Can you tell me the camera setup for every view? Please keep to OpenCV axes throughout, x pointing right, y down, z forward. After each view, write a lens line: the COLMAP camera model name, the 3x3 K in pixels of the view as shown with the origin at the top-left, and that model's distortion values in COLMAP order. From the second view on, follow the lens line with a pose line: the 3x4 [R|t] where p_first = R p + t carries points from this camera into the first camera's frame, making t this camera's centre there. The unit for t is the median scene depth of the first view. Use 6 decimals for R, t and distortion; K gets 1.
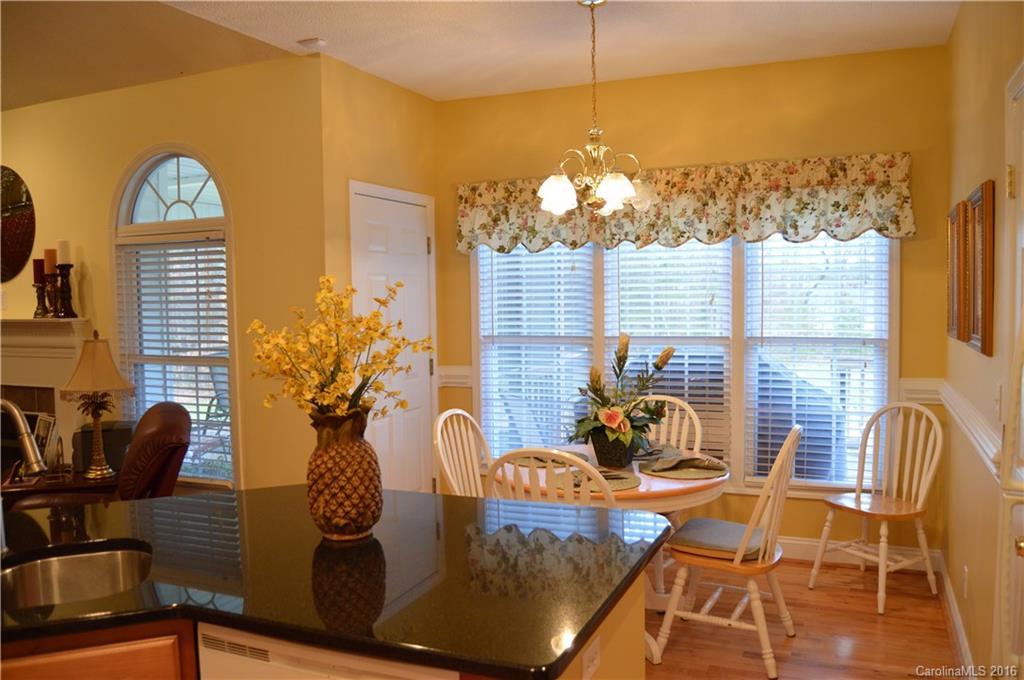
lens RADIAL K [[803.5, 0, 532.3], [0, 803.5, 339.7], [0, 0, 1]] dist [-0.091491, 0.013294]
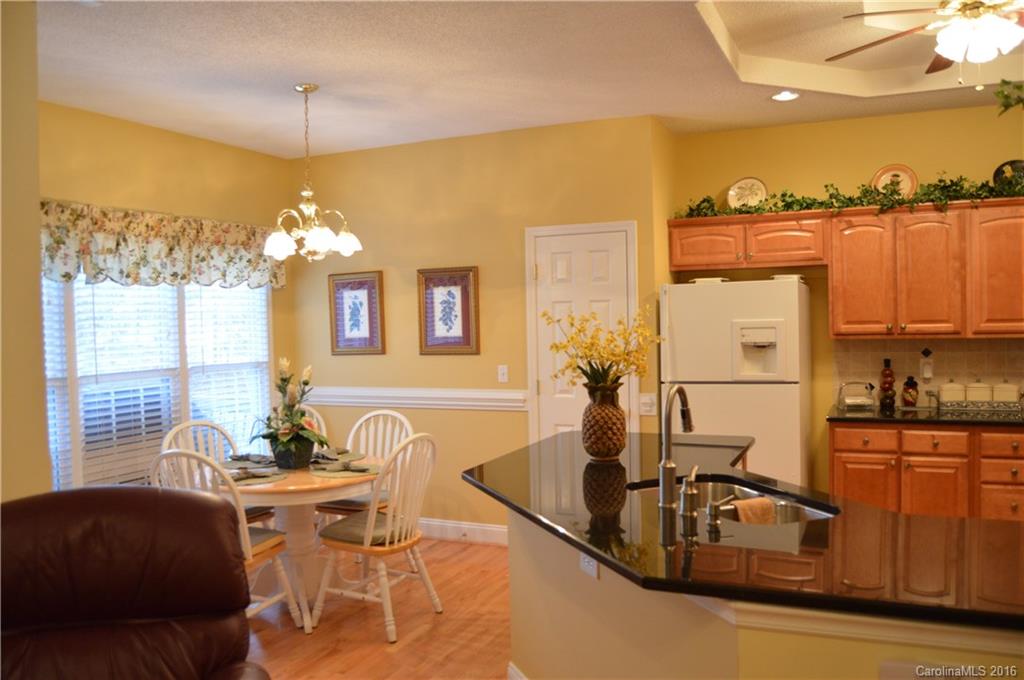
lens RADIAL K [[801.3, 0, 537.7], [0, 801.3, 341.3], [0, 0, 1]] dist [-0.058143, 0.002555]
pose [[0.012495, -0.012435, 0.999845, -0.903391], [0.079359, 0.996781, 0.011405, -0.014305], [-0.996768, 0.079204, 0.013442, 0.498720]]
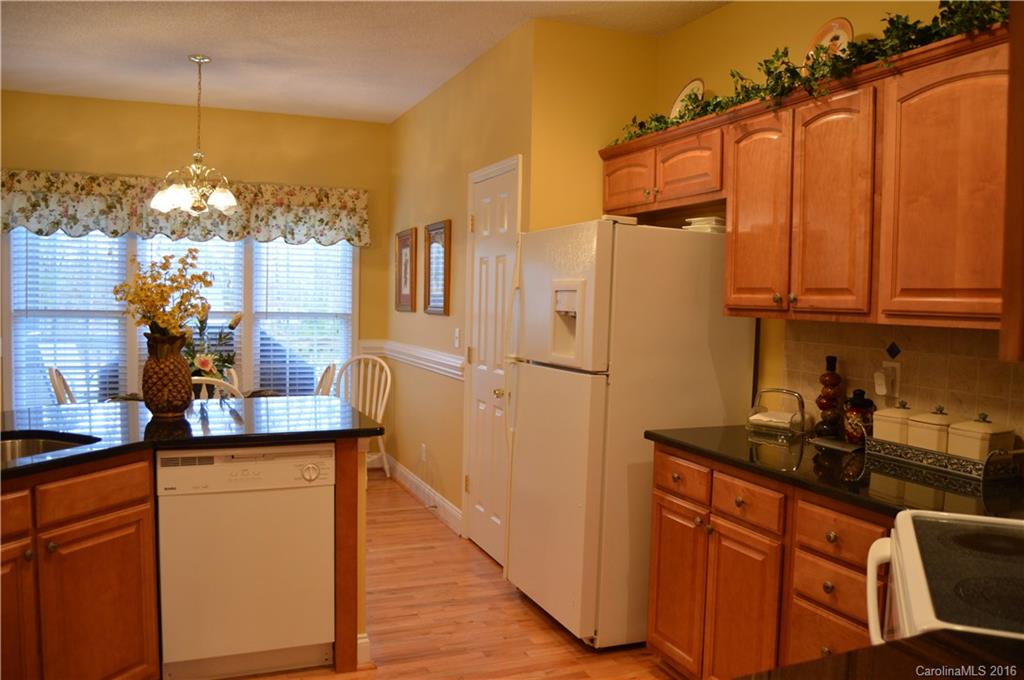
lens RADIAL K [[803.5, 0, 532.3], [0, 803.5, 339.7], [0, 0, 1]] dist [-0.091491, 0.013294]
pose [[0.680020, -0.007426, 0.733156, -0.412981], [0.009188, 0.999956, 0.001606, 0.047575], [-0.733136, 0.005644, 0.680059, -0.268953]]
